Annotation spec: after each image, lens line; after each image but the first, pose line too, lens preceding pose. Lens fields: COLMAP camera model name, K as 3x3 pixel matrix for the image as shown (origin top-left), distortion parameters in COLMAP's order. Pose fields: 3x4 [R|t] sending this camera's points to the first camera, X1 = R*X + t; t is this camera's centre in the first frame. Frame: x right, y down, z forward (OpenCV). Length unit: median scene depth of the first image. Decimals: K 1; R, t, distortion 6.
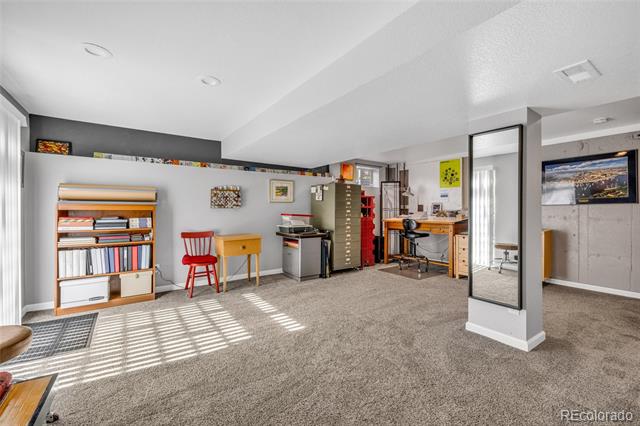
lens RADIAL K [[269.5, 0, 318.6], [0, 269.5, 213.7], [0, 0, 1]] dist [-0.001931, -0.000395]
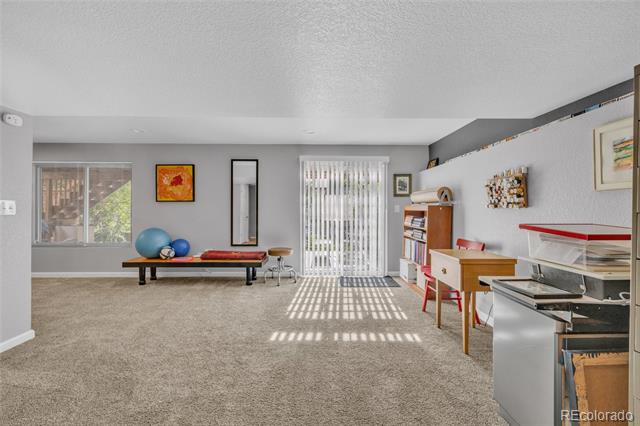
lens RADIAL K [[269.5, 0, 320.4], [0, 269.5, 210.4], [0, 0, 1]] dist [-0.001931, -0.000395]
pose [[-0.598955, -0.000916, -0.800782, 0.520151], [0.000002, 0.999999, -0.001146, -0.016352], [0.800783, -0.000688, -0.598954, 1.508106]]
